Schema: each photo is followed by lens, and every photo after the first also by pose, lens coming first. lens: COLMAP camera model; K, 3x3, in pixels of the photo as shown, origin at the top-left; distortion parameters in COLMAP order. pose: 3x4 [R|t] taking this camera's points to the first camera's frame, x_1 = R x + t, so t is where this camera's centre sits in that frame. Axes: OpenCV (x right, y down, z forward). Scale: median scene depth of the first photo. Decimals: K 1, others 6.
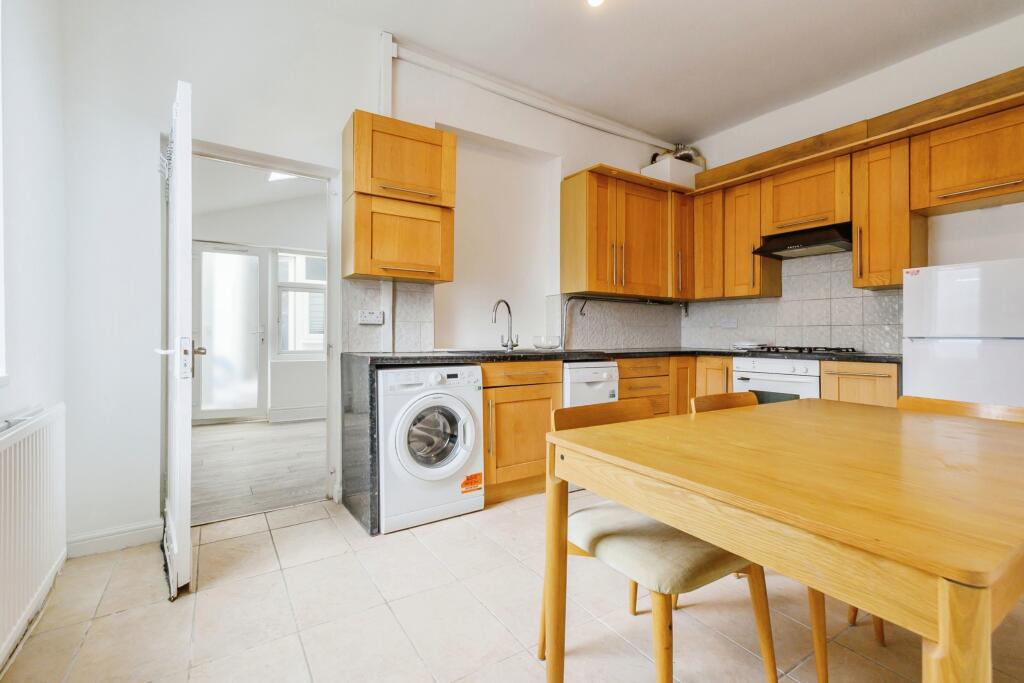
lens RADIAL K [[460.5, 0, 512.0], [0, 460.5, 341.5], [0, 0, 1]] dist [0.012903, 0.000386]
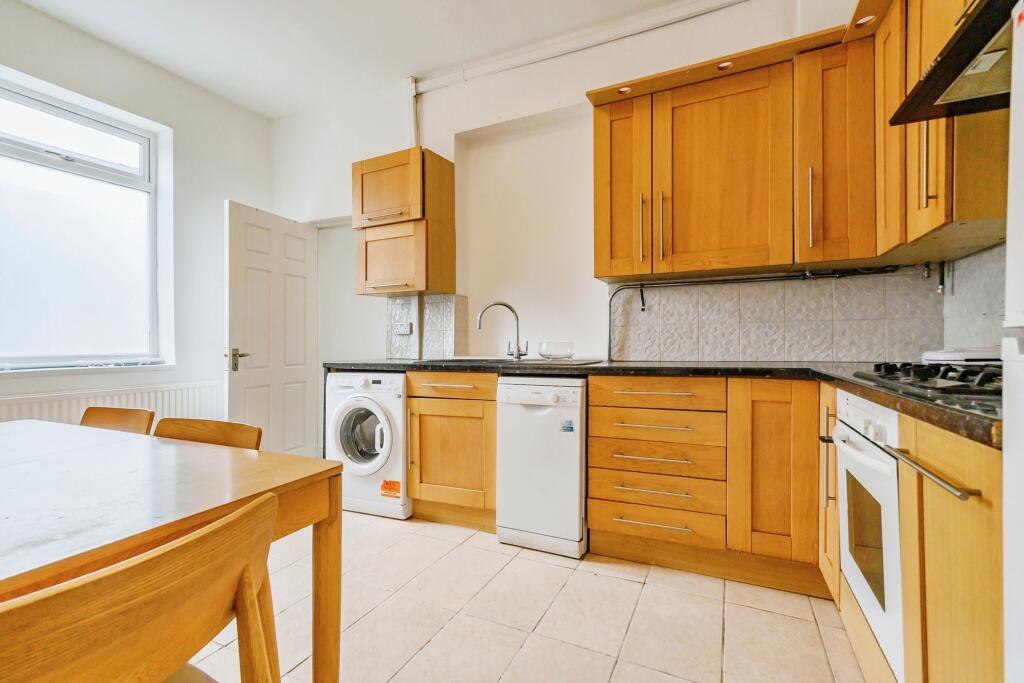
lens RADIAL K [[463.1, 0, 509.2], [0, 463.1, 347.2], [0, 0, 1]] dist [0.000418, 0.000023]
pose [[0.524364, -0.005009, -0.851479, 0.857737], [-0.000037, 0.999983, -0.005906, 0.001132], [0.851494, 0.003128, 0.524355, 0.640152]]
